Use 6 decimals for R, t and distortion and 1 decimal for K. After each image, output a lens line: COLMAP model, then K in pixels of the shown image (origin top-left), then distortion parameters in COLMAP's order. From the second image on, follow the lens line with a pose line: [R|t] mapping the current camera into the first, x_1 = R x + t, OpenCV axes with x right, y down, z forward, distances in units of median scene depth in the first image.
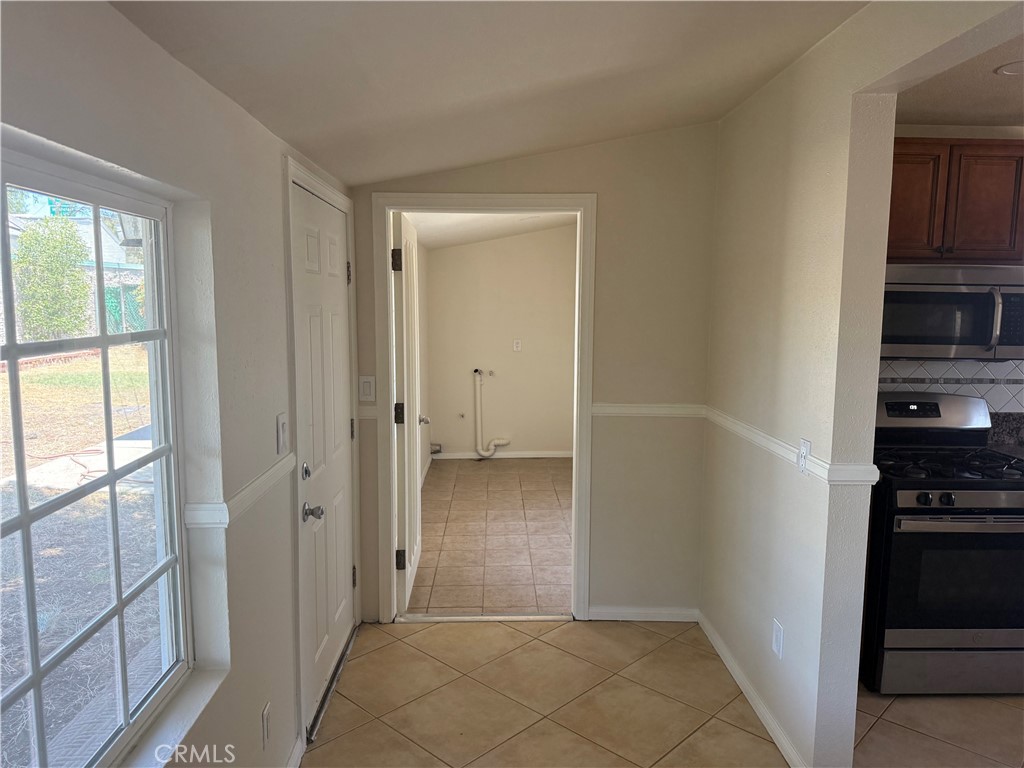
lens RADIAL K [[783.0, 0, 516.0], [0, 783.0, 386.8], [0, 0, 1]] dist [0.008734, 0.009077]
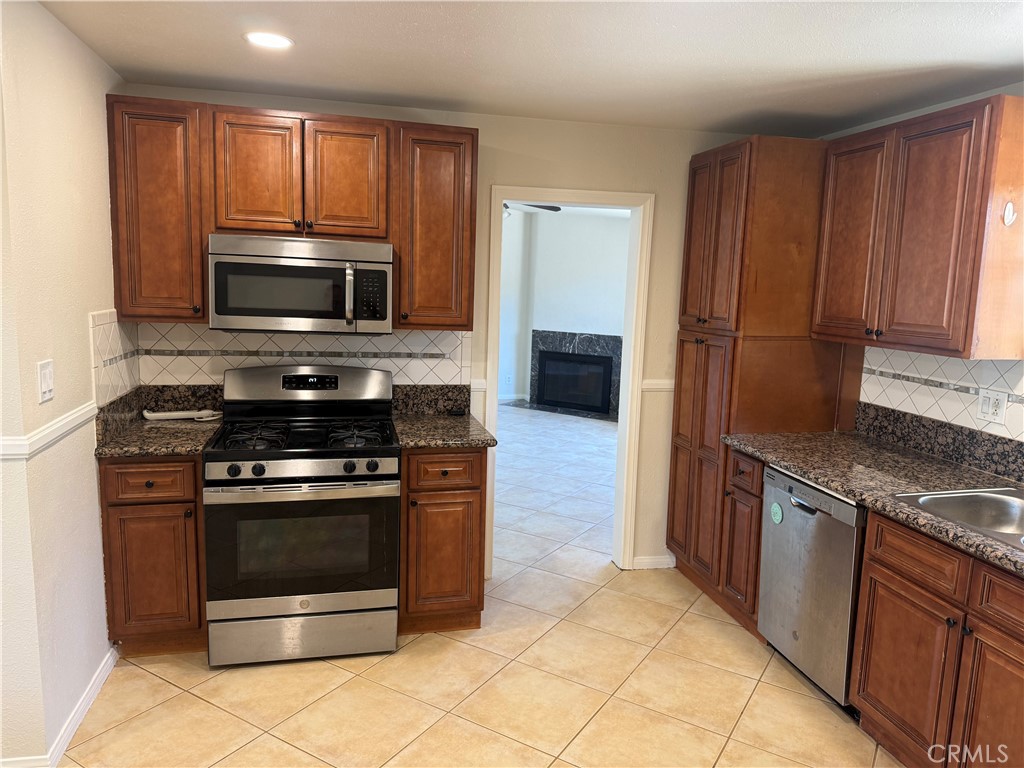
lens RADIAL K [[716.1, 0, 509.9], [0, 716.1, 384.0], [0, 0, 1]] dist [0.044584, -0.058219]
pose [[0.980076, -0.002483, 0.198609, 0.620572], [-0.002222, 0.999722, 0.023464, 0.009855], [-0.198612, -0.023438, 0.979798, 0.029917]]
